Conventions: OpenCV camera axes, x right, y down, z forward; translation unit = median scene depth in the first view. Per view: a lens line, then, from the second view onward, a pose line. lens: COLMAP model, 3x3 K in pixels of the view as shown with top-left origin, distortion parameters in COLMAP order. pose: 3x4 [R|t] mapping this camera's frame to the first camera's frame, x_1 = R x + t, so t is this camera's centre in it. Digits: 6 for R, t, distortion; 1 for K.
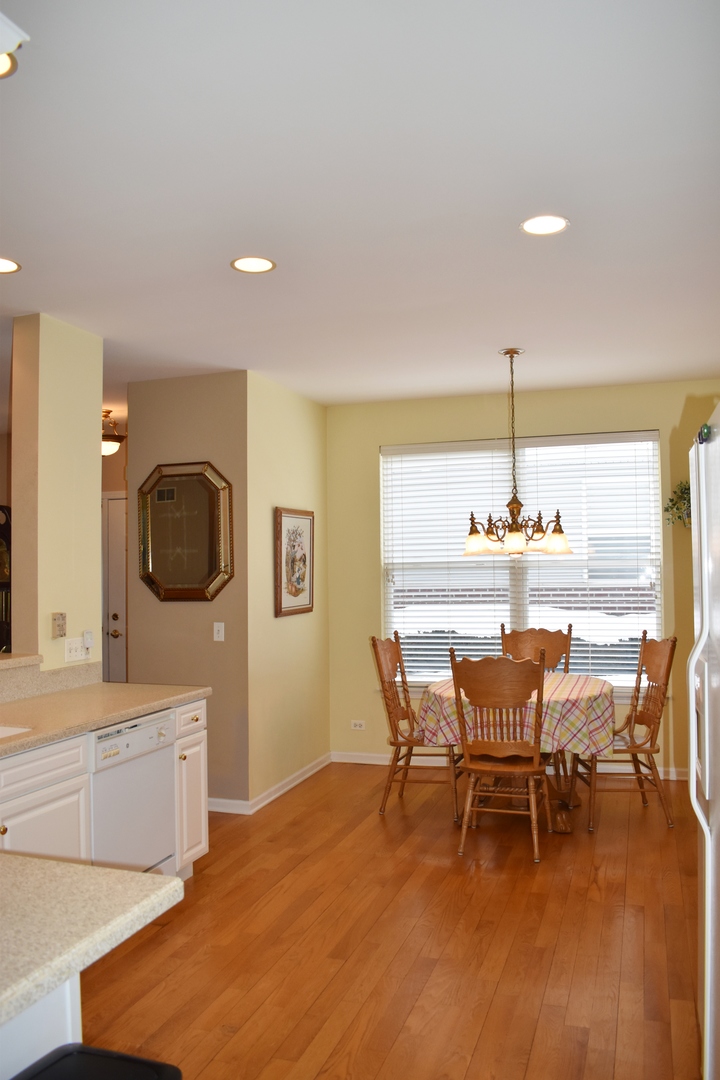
lens RADIAL K [[847.1, 0, 360.0], [0, 847.1, 540.0], [0, 0, 1]] dist [-0.093714, 0.005053]
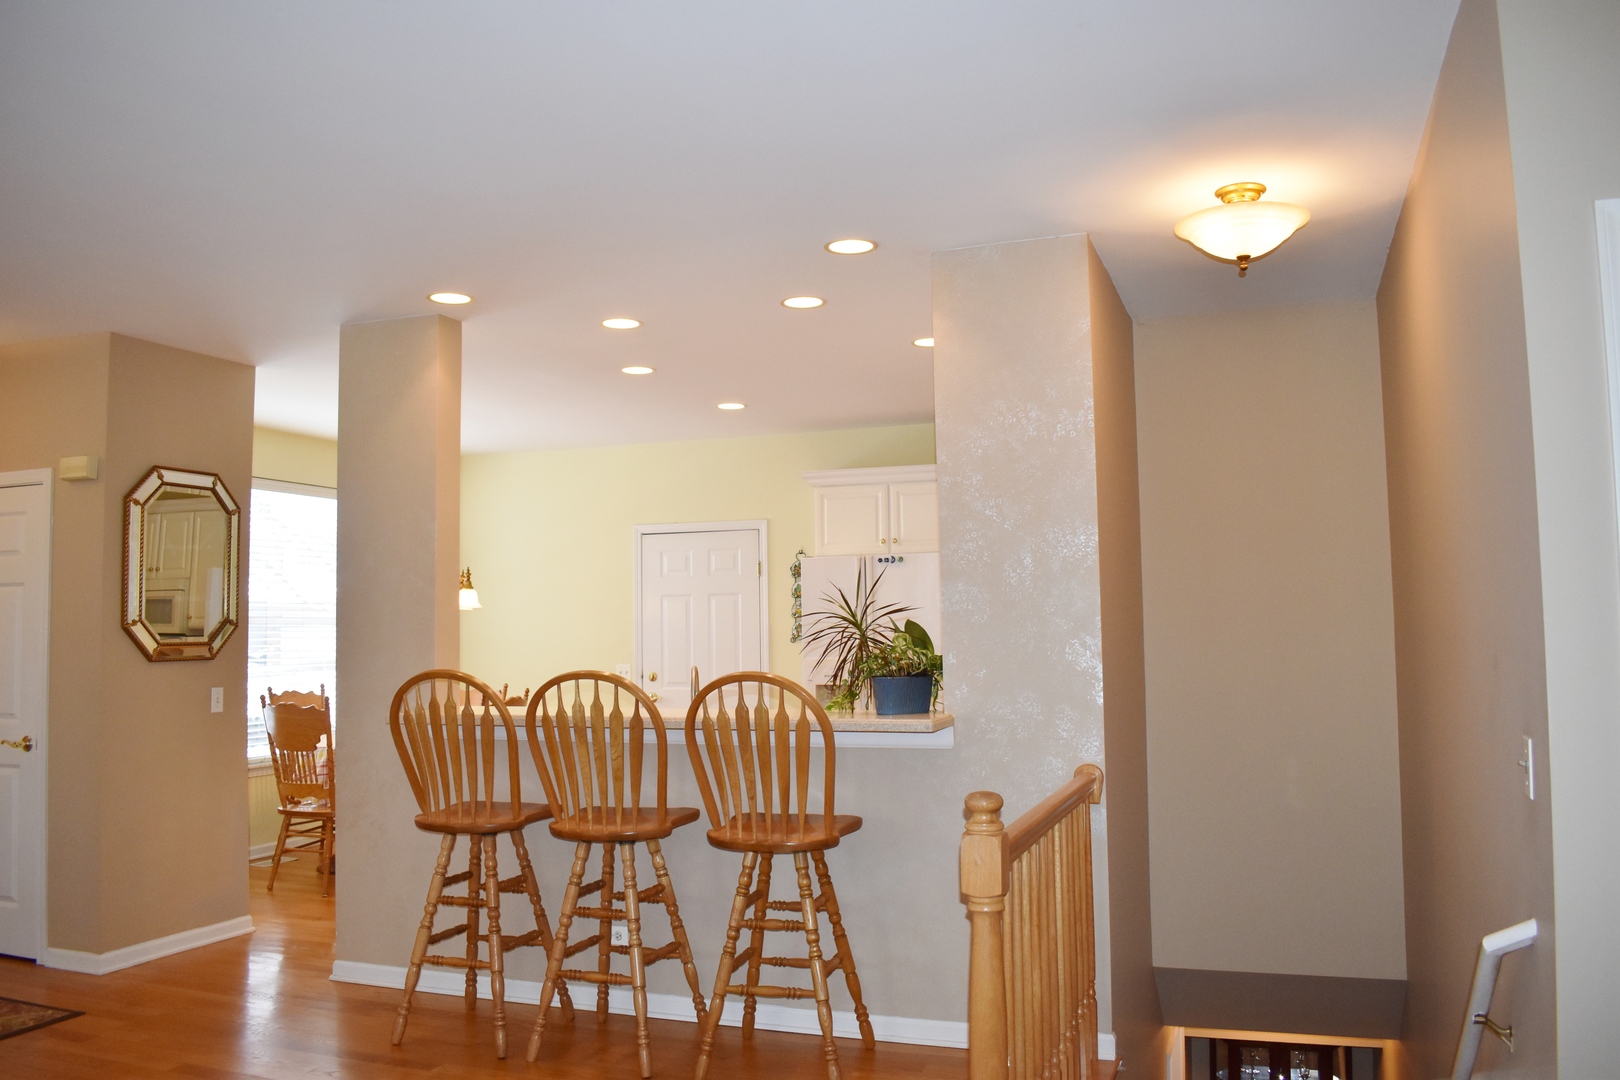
lens RADIAL K [[1270.6, 0, 810.0], [0, 1270.6, 540.0], [0, 0, 1]] dist [-0.093714, 0.005053]
pose [[0.098144, 0.076709, 0.992211, -1.218023], [-0.017085, 0.997008, -0.075390, 0.040570], [-0.995026, -0.009553, 0.099161, 0.366420]]
